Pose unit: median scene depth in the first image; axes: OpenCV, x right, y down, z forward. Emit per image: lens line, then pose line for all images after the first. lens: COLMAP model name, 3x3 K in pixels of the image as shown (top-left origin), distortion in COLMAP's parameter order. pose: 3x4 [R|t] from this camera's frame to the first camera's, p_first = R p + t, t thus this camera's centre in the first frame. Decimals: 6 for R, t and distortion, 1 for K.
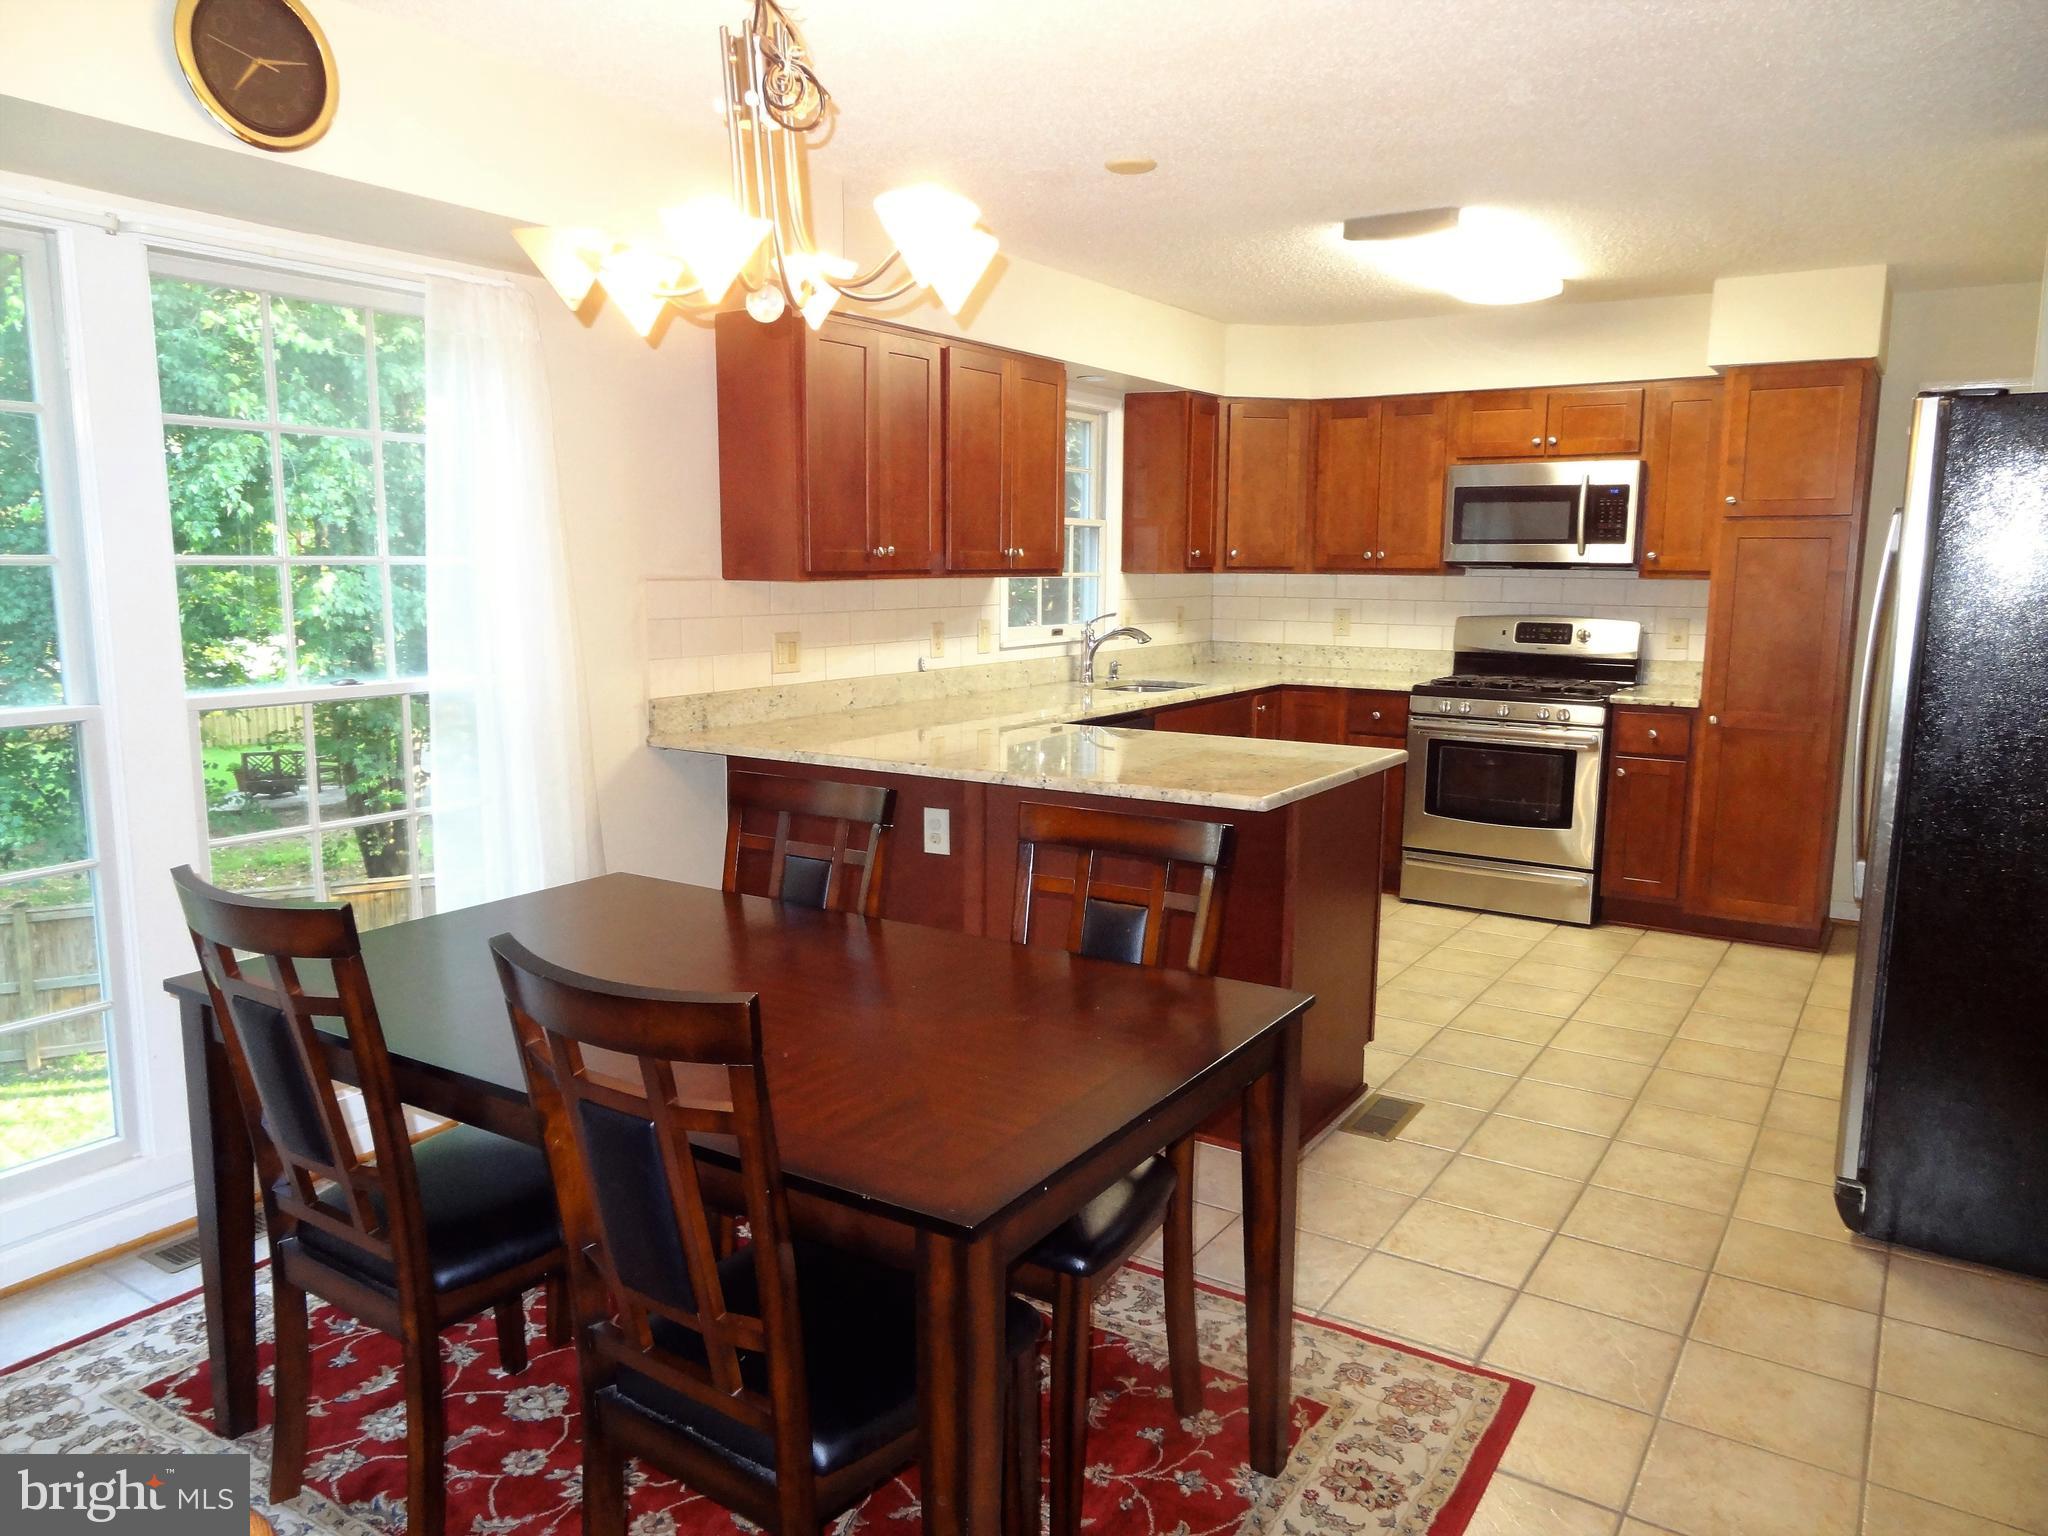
lens RADIAL K [[1415.9, 0, 1024.0], [0, 1415.9, 768.0], [0, 0, 1]] dist [-0.005837, -0.002226]
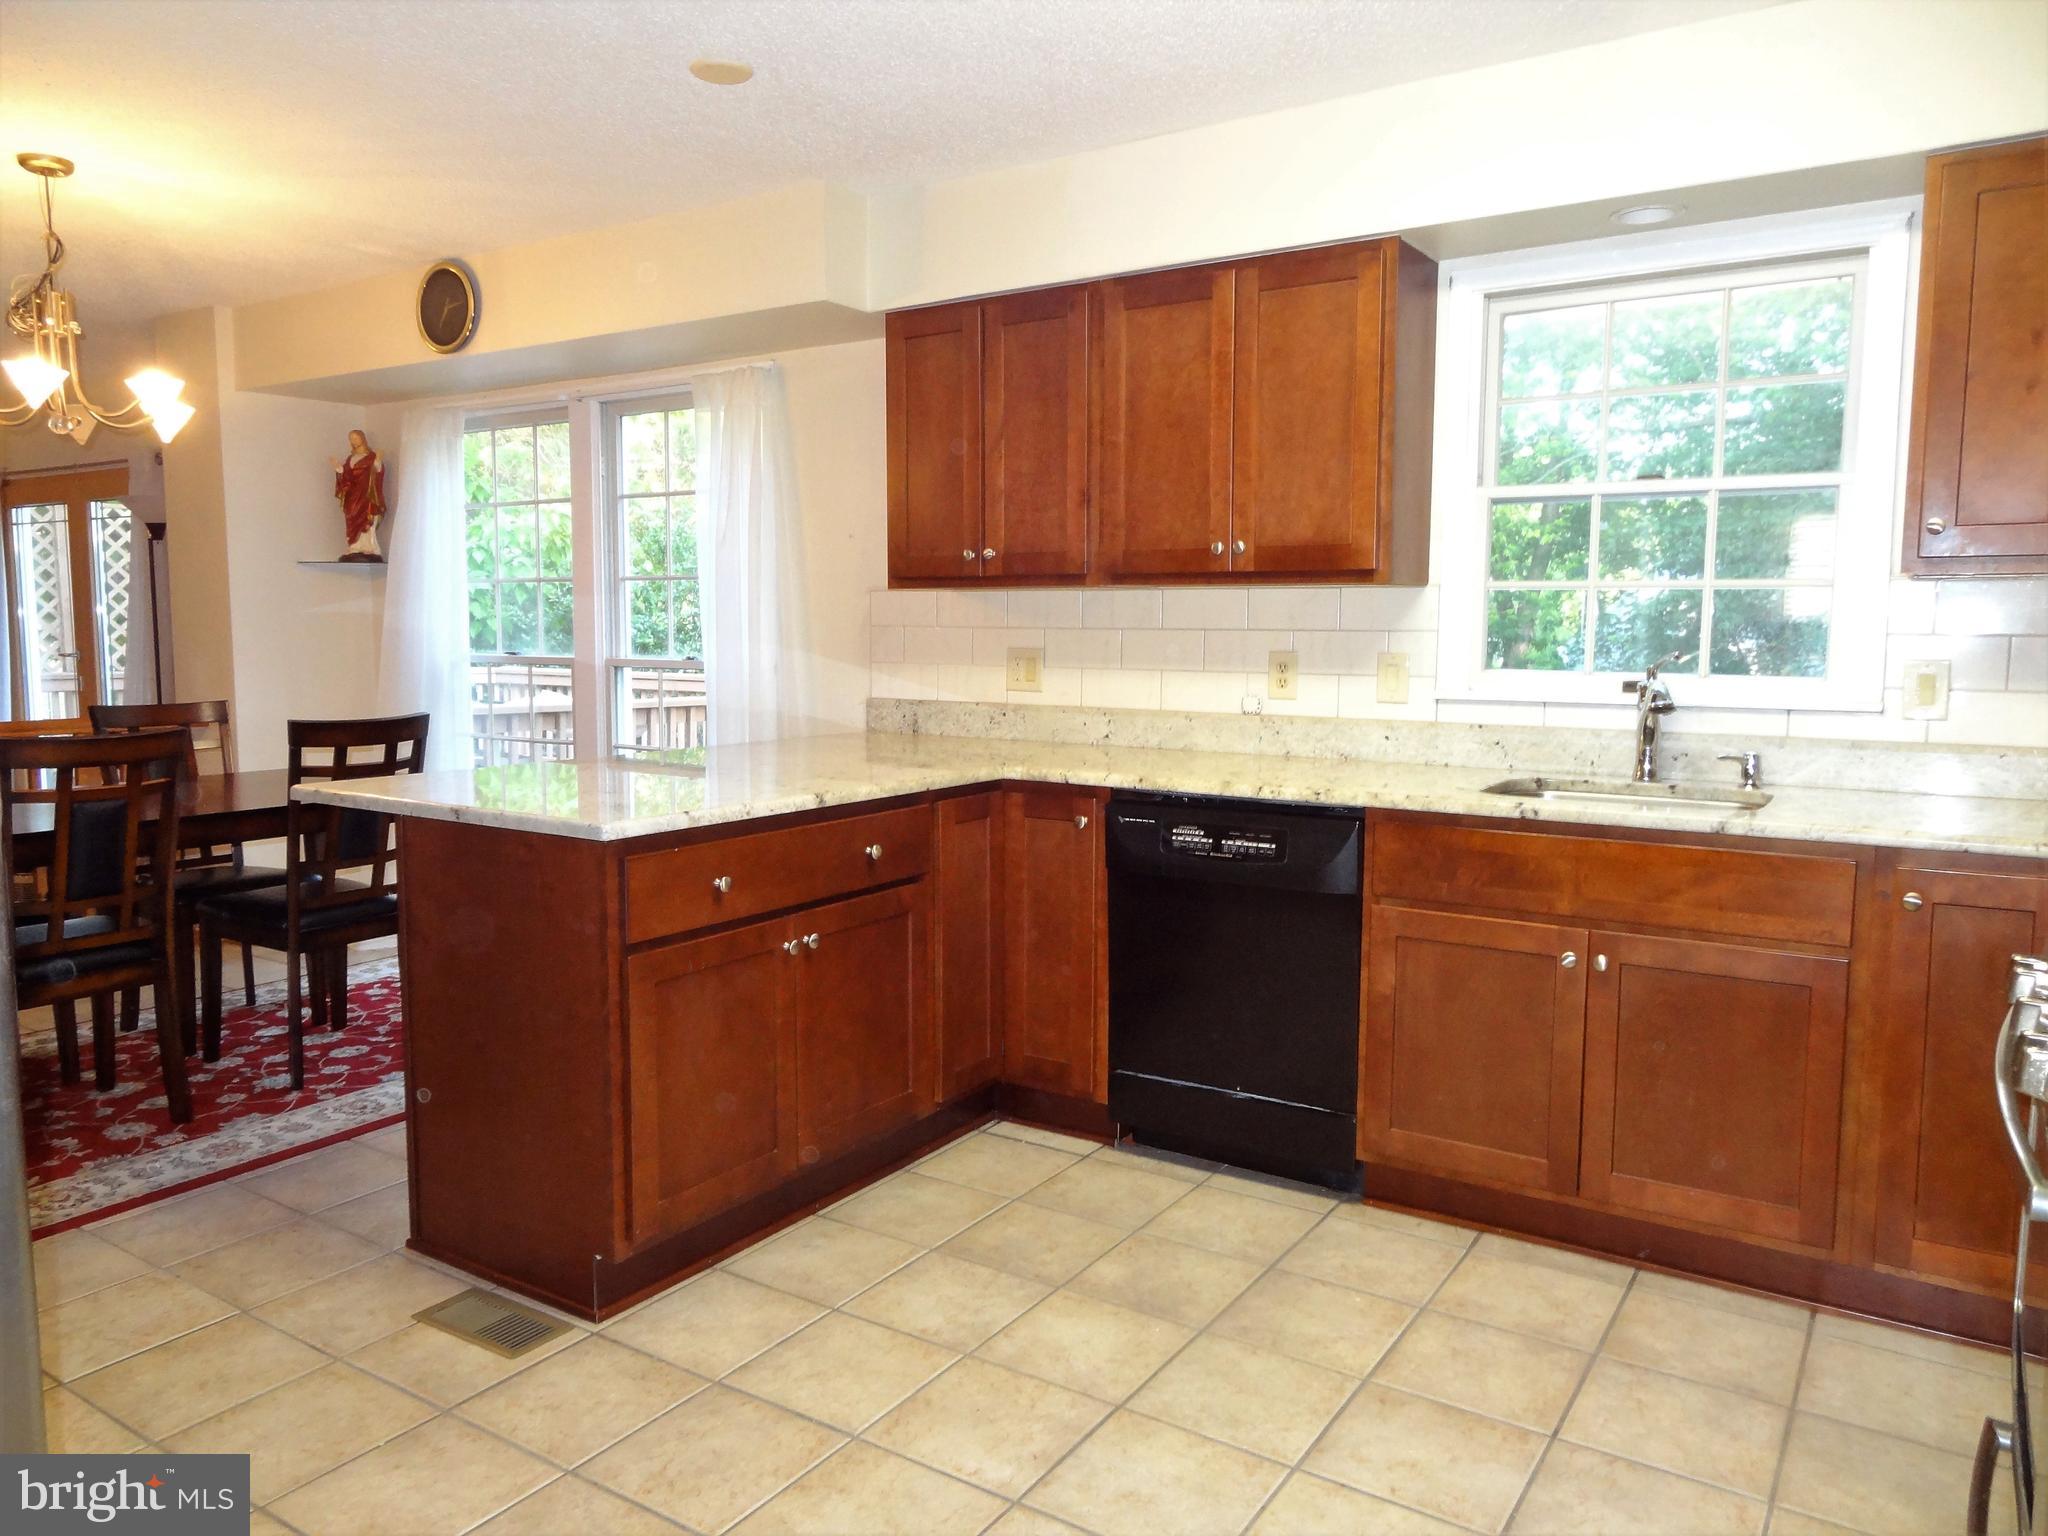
lens RADIAL K [[1434.4, 0, 1018.1], [0, 1434.4, 764.6], [0, 0, 1]] dist [0.005446, 0.003489]
pose [[-0.002312, 0.105092, -0.994460, 0.598321], [-0.144585, 0.983978, 0.104320, -0.090991], [0.989490, 0.144025, 0.012920, 0.769260]]
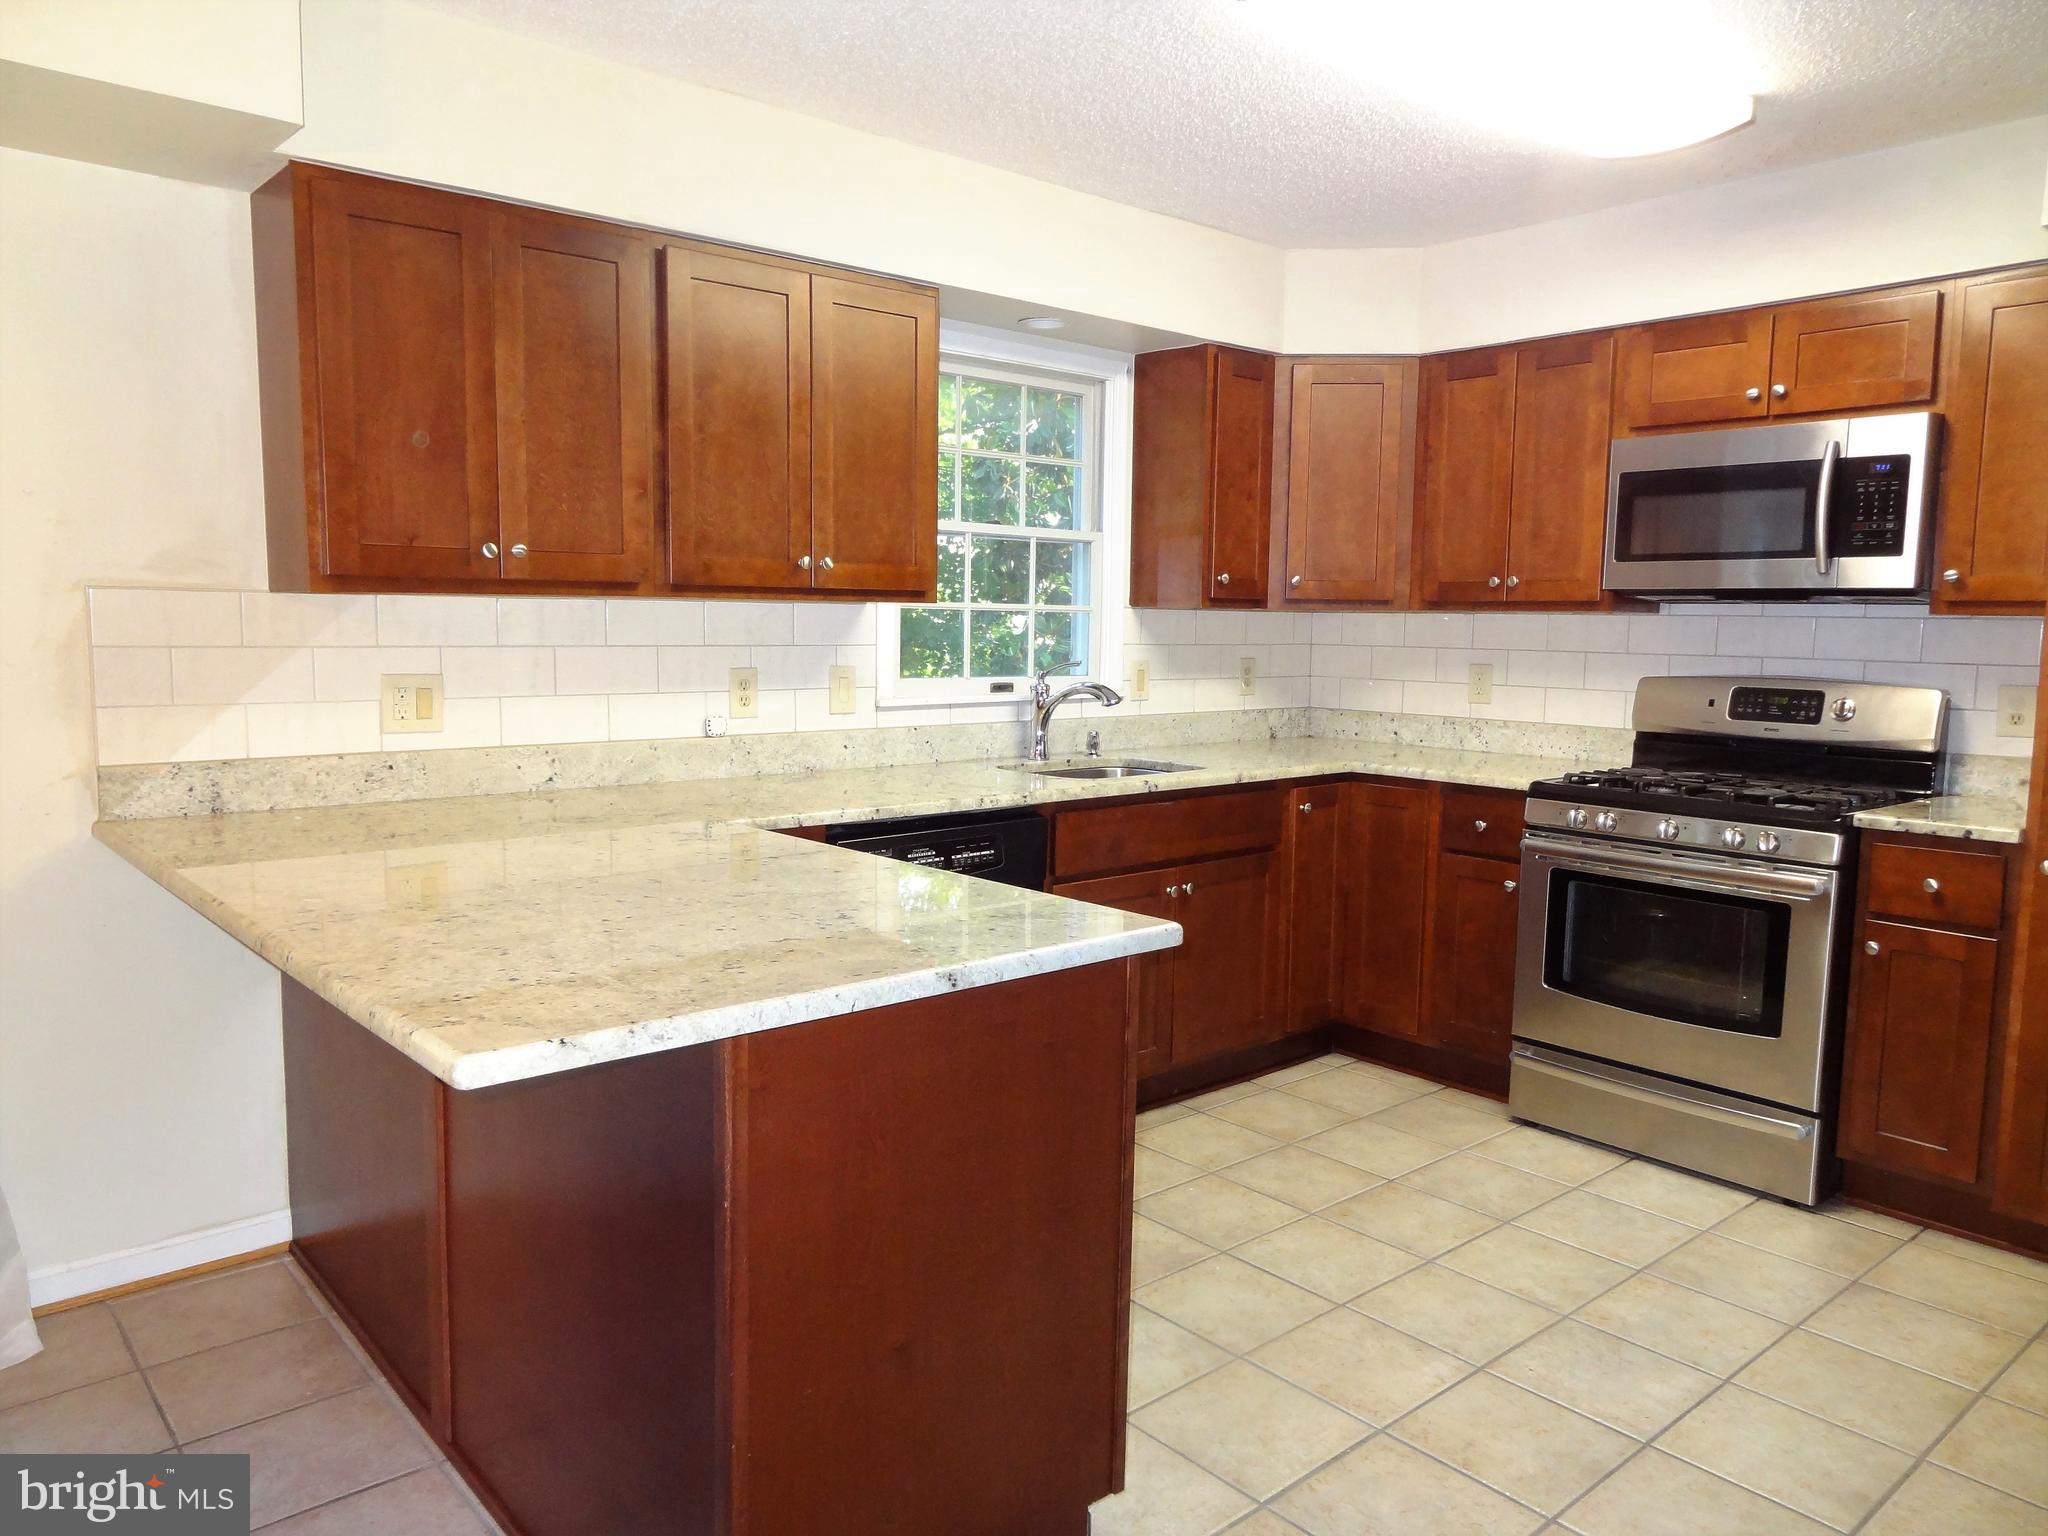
lens RADIAL K [[1419.6, 0, 1024.0], [0, 1419.6, 768.0], [0, 0, 1]] dist [-0.002865, 0.004320]
pose [[0.962097, 0.035168, -0.270431, 0.230926], [-0.047446, 0.998112, -0.038996, -0.029482], [0.268549, 0.050349, 0.961949, 0.331595]]
